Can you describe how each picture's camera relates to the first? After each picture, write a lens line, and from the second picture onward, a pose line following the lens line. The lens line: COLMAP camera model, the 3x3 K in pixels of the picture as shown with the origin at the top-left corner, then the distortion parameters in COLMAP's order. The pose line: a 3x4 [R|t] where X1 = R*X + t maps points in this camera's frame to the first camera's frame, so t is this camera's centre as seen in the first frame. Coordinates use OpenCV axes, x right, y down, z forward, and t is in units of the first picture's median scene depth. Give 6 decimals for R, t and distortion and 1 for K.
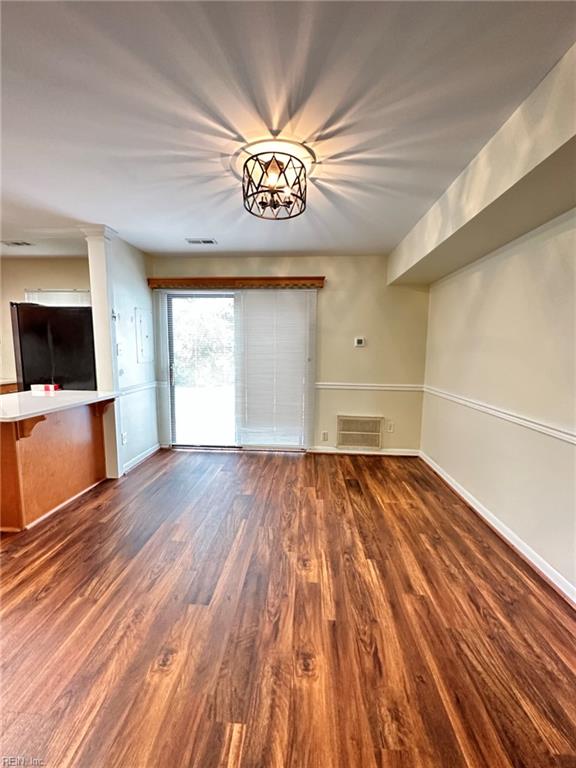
lens RADIAL K [[305.7, 0, 289.1], [0, 305.7, 384.0], [0, 0, 1]] dist [-0.003273, 0.000299]
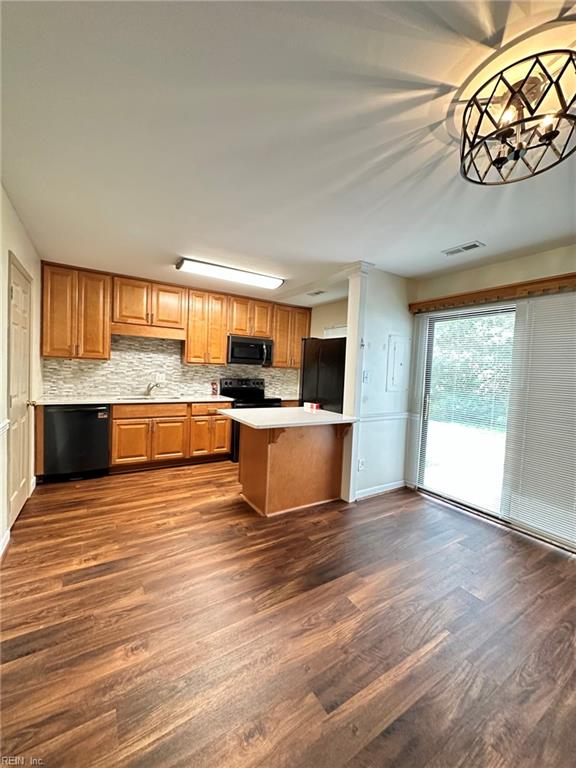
lens RADIAL K [[308.4, 0, 287.8], [0, 308.4, 383.7], [0, 0, 1]] dist [-0.000748, 0.000020]
pose [[0.583078, 0.052077, -0.810746, 0.134905], [-0.128394, 0.991309, -0.028663, -0.027901], [0.802207, 0.120808, 0.584696, 0.198790]]
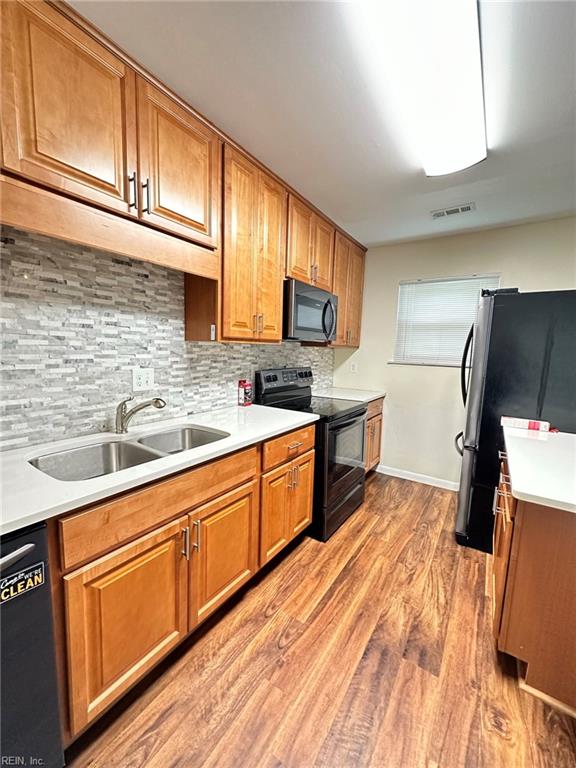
lens RADIAL K [[306.3, 0, 288.7], [0, 306.3, 383.9], [0, 0, 1]] dist [-0.001834, 0.000426]
pose [[0.862045, 0.074540, -0.501321, -0.586395], [-0.079565, 0.996765, 0.011391, -0.034668], [0.500548, 0.030068, 0.865186, 0.213687]]
